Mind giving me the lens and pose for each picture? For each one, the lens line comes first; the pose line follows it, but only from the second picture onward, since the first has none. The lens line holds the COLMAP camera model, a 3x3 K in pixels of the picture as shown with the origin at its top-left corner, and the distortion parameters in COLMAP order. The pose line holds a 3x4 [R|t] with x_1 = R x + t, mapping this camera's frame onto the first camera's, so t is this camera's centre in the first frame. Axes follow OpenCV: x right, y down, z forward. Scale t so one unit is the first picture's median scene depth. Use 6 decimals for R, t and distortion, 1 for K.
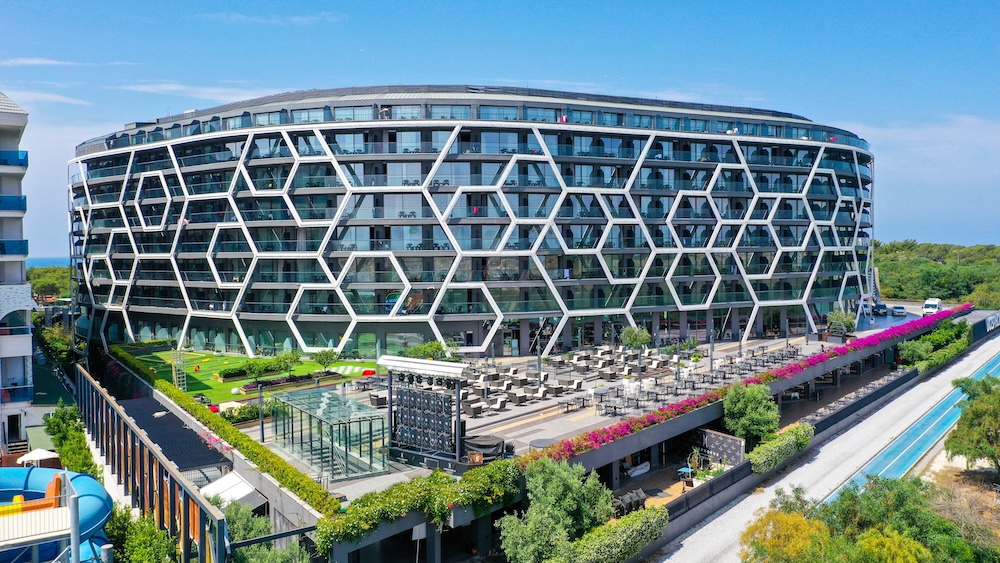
lens RADIAL K [[806.2, 0, 500.0], [0, 806.2, 281.5], [0, 0, 1]] dist [0.001732, 0.009500]
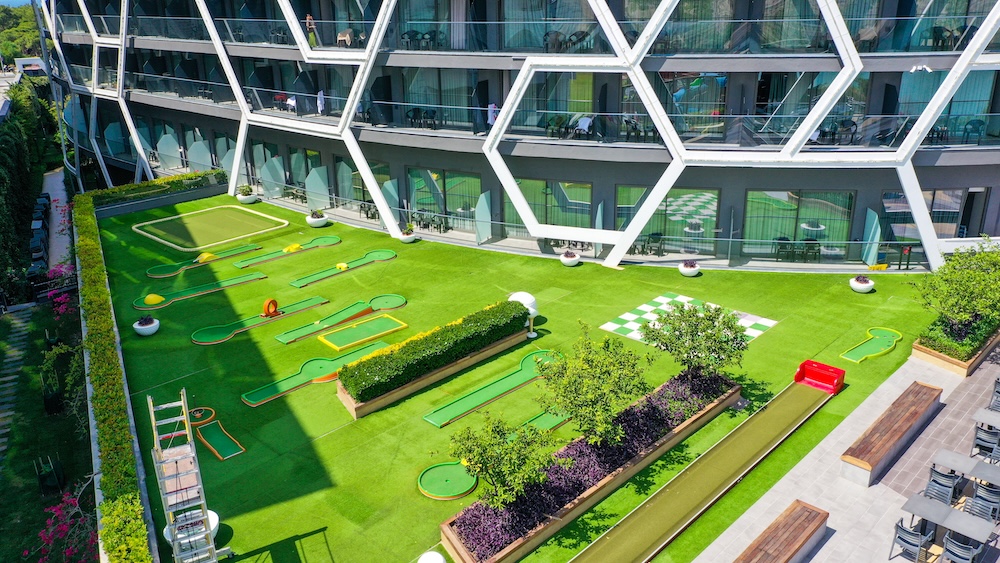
lens RADIAL K [[806.2, 0, 500.0], [0, 806.2, 281.5], [0, 0, 1]] dist [0.001732, 0.009500]
pose [[0.995779, 0.022809, -0.088907, -0.211196], [0.005959, 0.950524, 0.310595, -0.012557], [0.091592, -0.309813, 0.946376, 0.586644]]
